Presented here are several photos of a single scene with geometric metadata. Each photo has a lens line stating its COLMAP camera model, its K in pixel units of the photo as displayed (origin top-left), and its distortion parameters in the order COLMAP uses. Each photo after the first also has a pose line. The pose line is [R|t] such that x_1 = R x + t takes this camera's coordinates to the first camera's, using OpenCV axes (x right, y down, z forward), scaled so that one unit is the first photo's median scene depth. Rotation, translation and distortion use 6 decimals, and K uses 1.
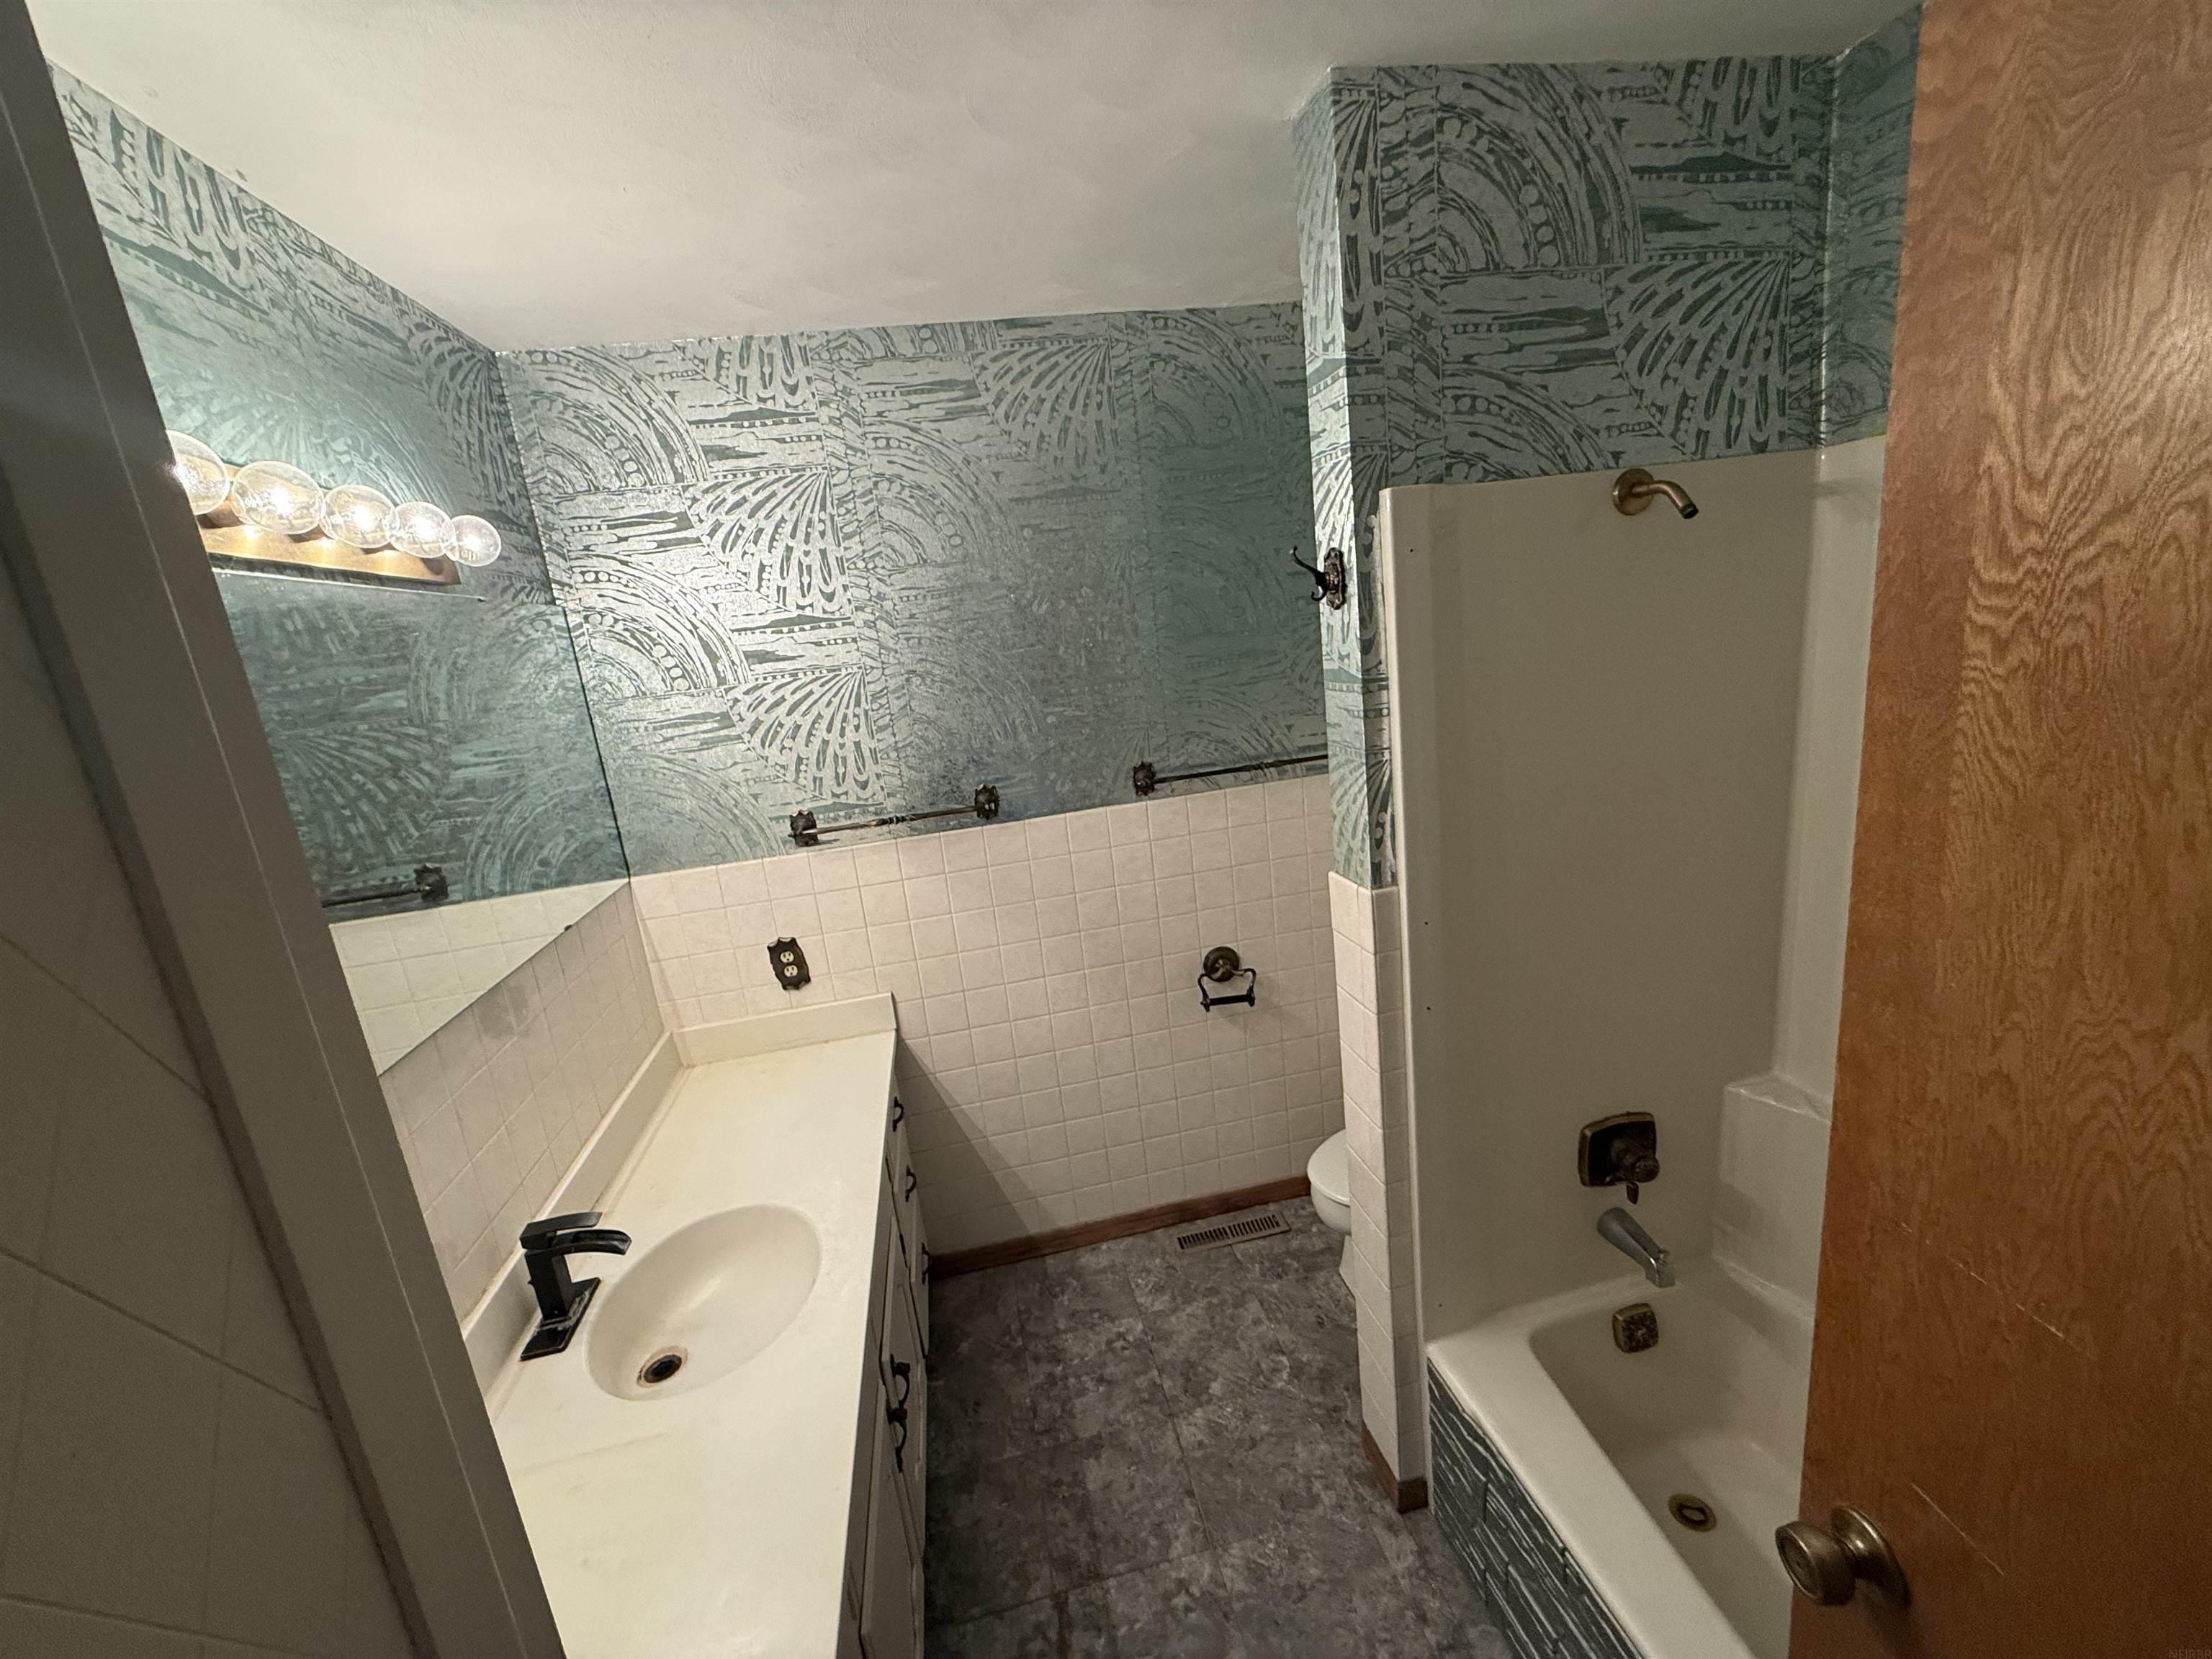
lens RADIAL K [[886.0, 0, 1093.6], [0, 886.0, 839.2], [0, 0, 1]] dist [0.001857, 0.000074]
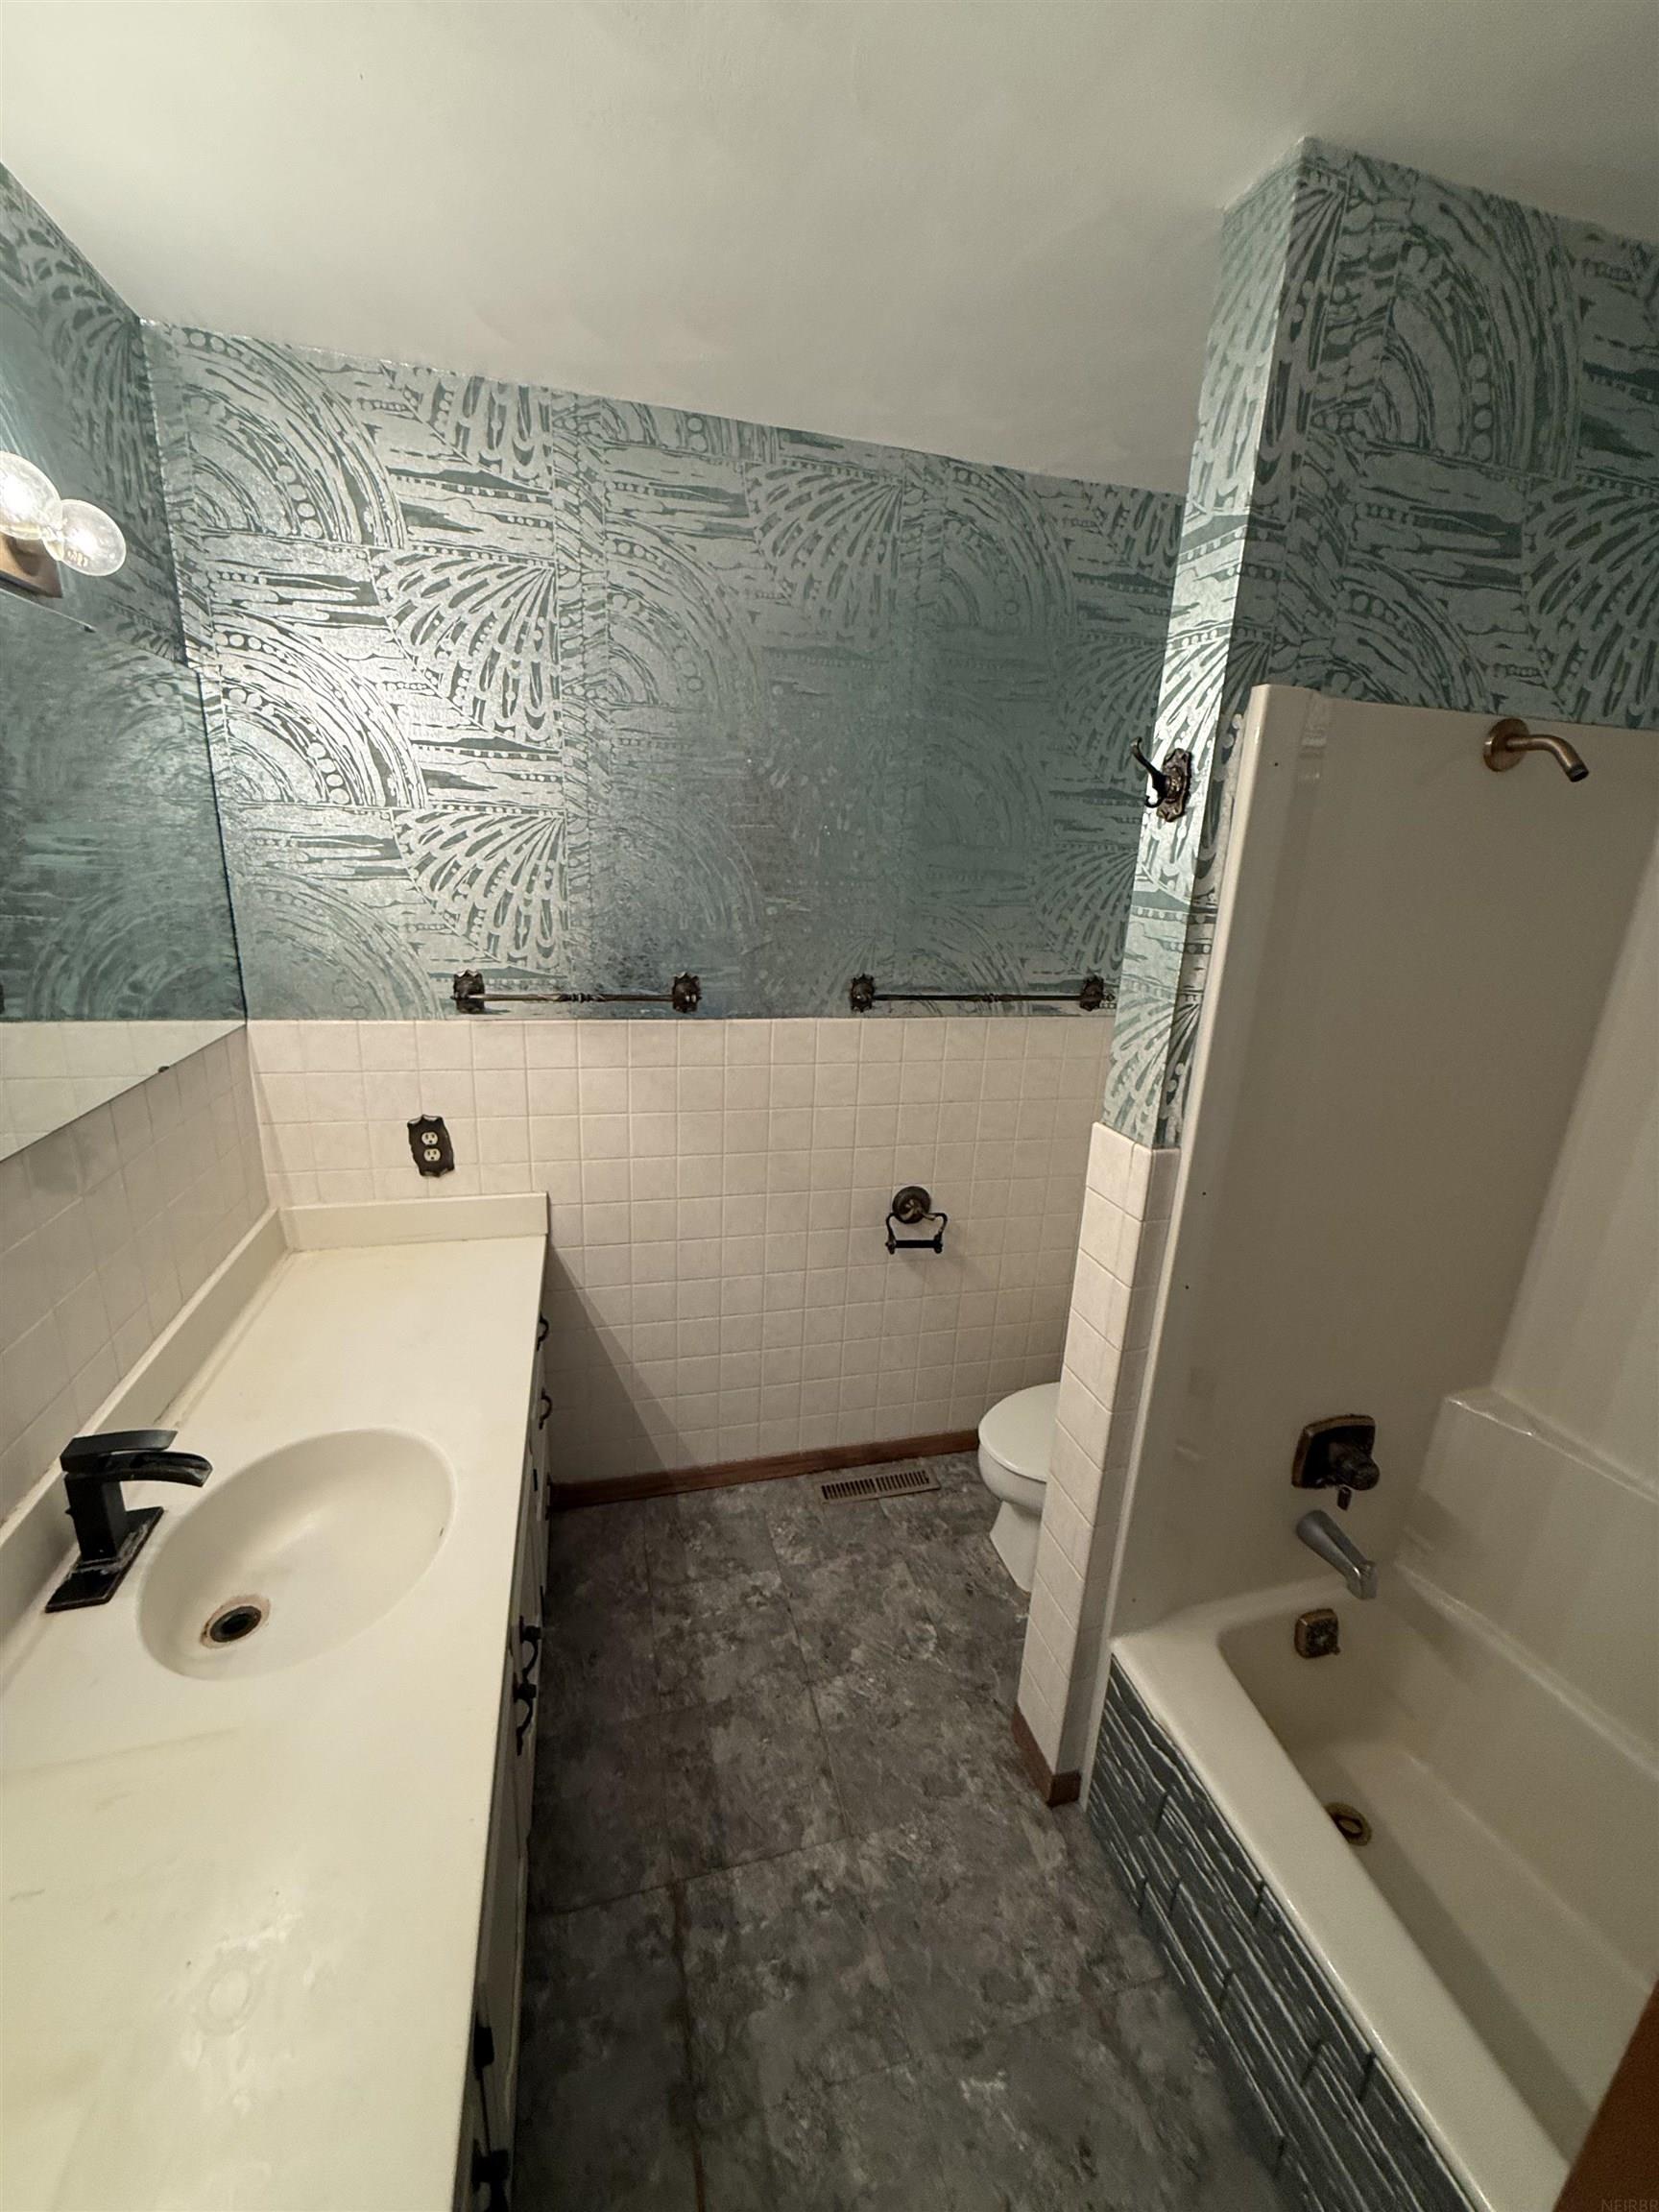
lens RADIAL K [[886.0, 0, 829.5], [0, 886.0, 1106.0], [0, 0, 1]] dist [0.001857, 0.000074]
pose [[0.983923, 0.130590, 0.121831, -0.083449], [-0.136241, 0.989898, 0.039236, 0.017439], [-0.115476, -0.055203, 0.991775, 0.118908]]
